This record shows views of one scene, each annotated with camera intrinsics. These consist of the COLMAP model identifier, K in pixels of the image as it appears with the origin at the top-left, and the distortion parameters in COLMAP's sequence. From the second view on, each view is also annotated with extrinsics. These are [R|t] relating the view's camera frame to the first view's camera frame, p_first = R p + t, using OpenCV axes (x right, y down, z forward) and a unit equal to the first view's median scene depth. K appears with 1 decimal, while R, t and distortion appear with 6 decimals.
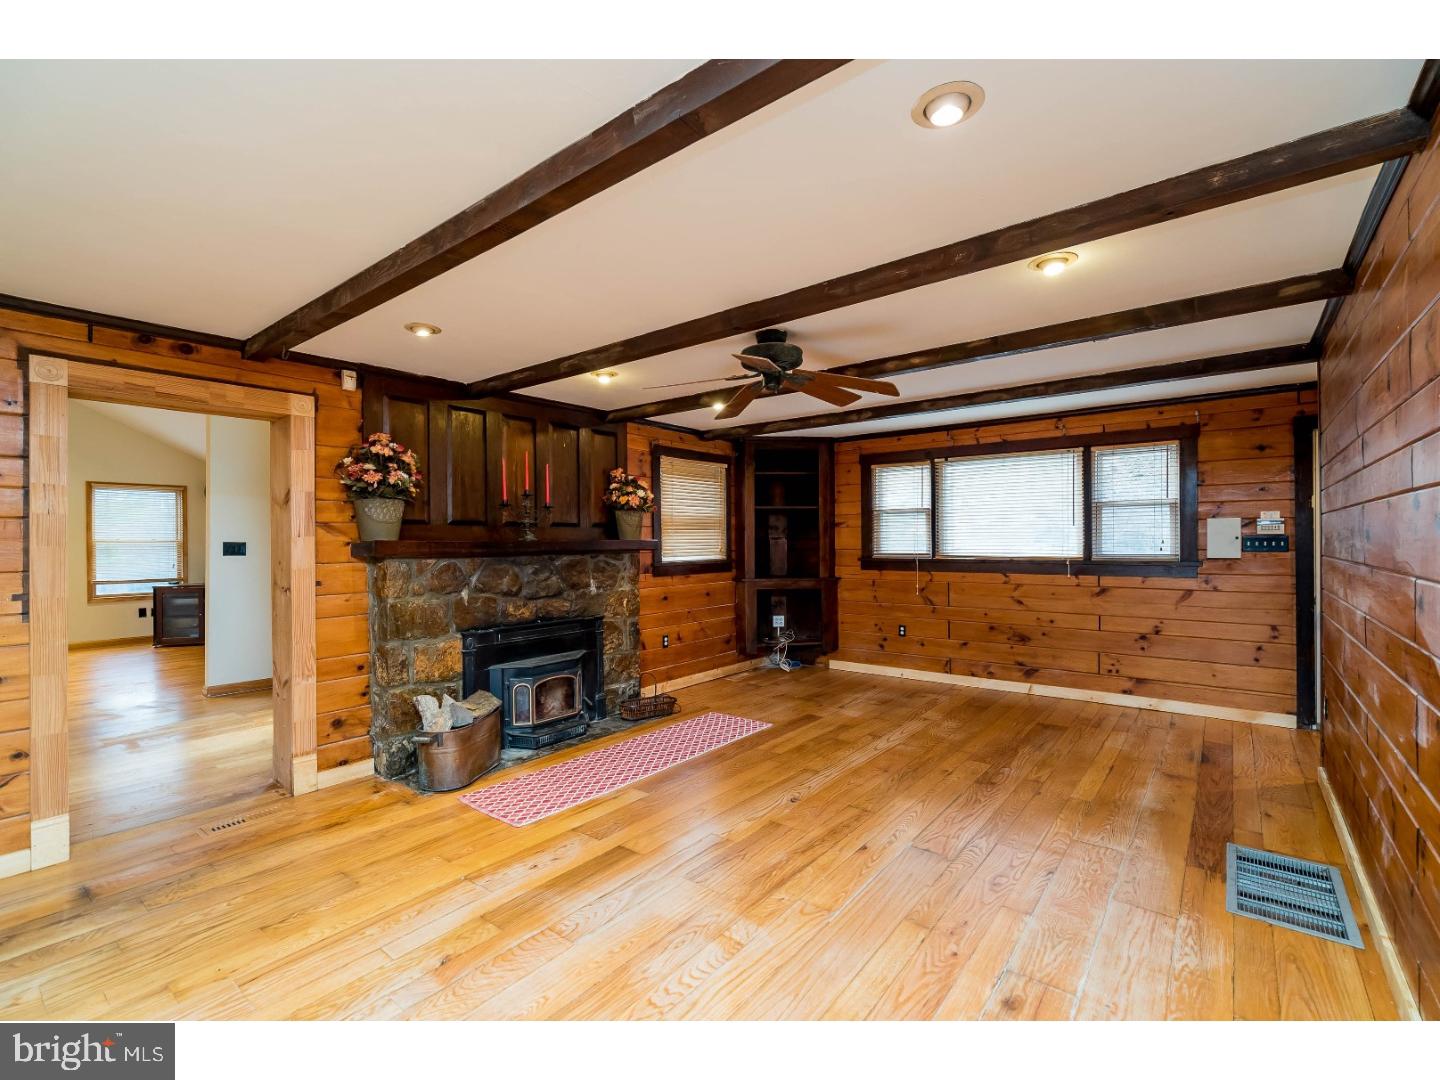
lens RADIAL K [[649.9, 0, 715.1], [0, 649.9, 543.4], [0, 0, 1]] dist [-0.011660, 0.001987]
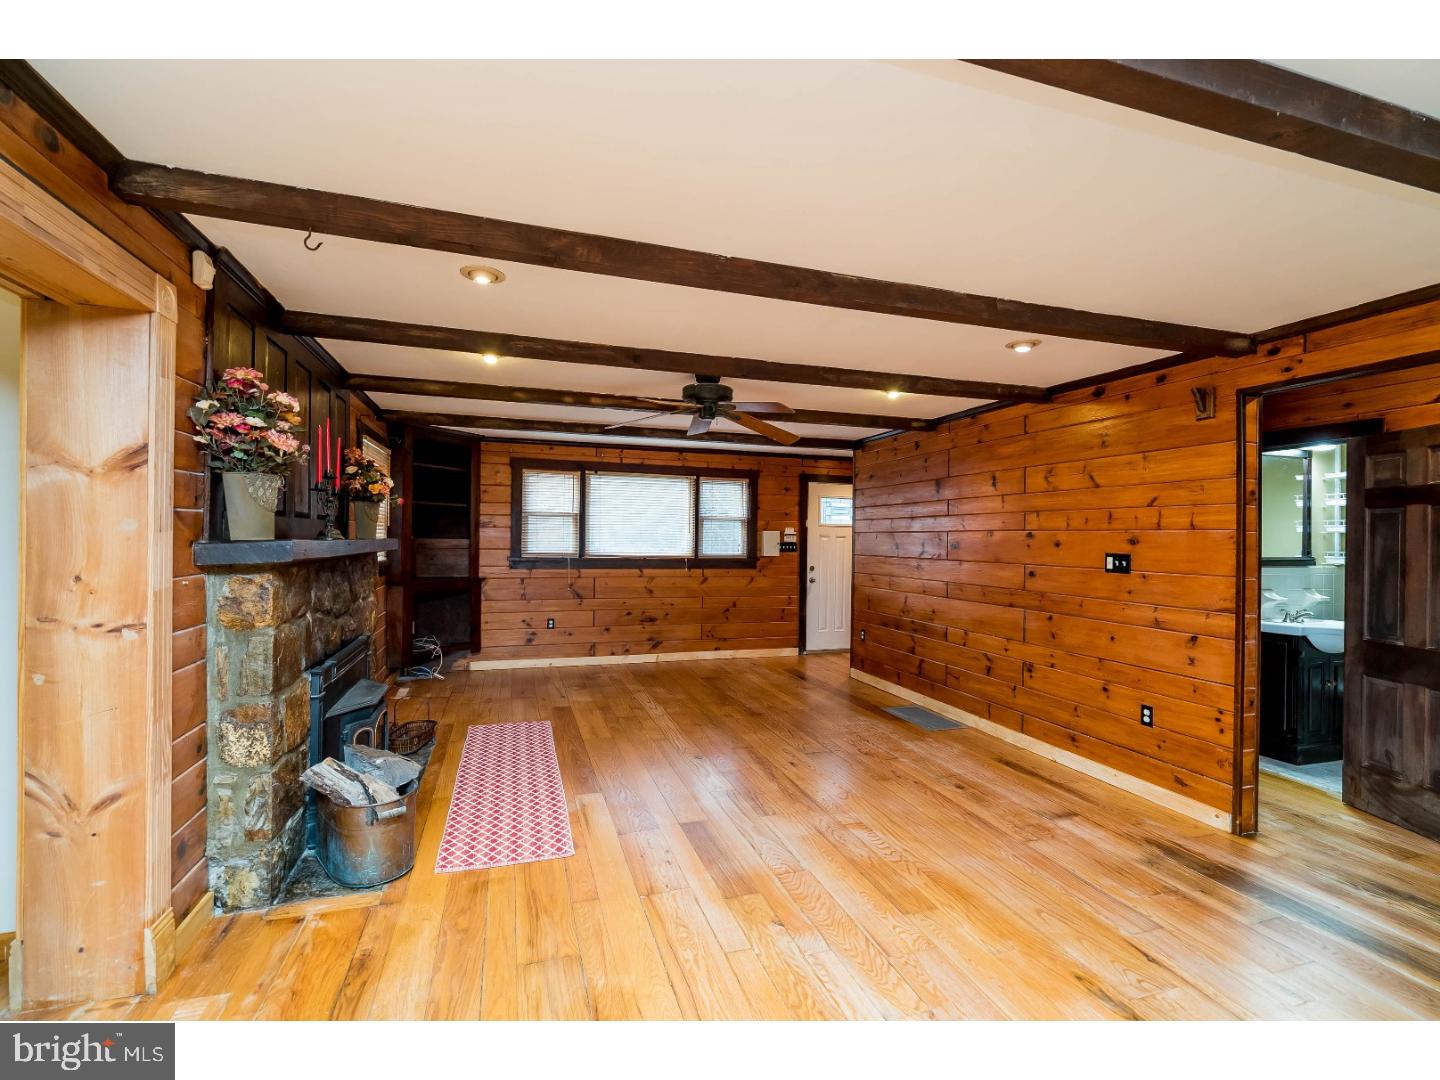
lens RADIAL K [[649.9, 0, 726.8], [0, 649.9, 540.0], [0, 0, 1]] dist [-0.011660, 0.001987]
pose [[0.544688, 0.014535, 0.838513, -0.631140], [-0.014141, 0.999867, -0.008146, -0.002398], [-0.838520, -0.007421, 0.544821, 0.211605]]
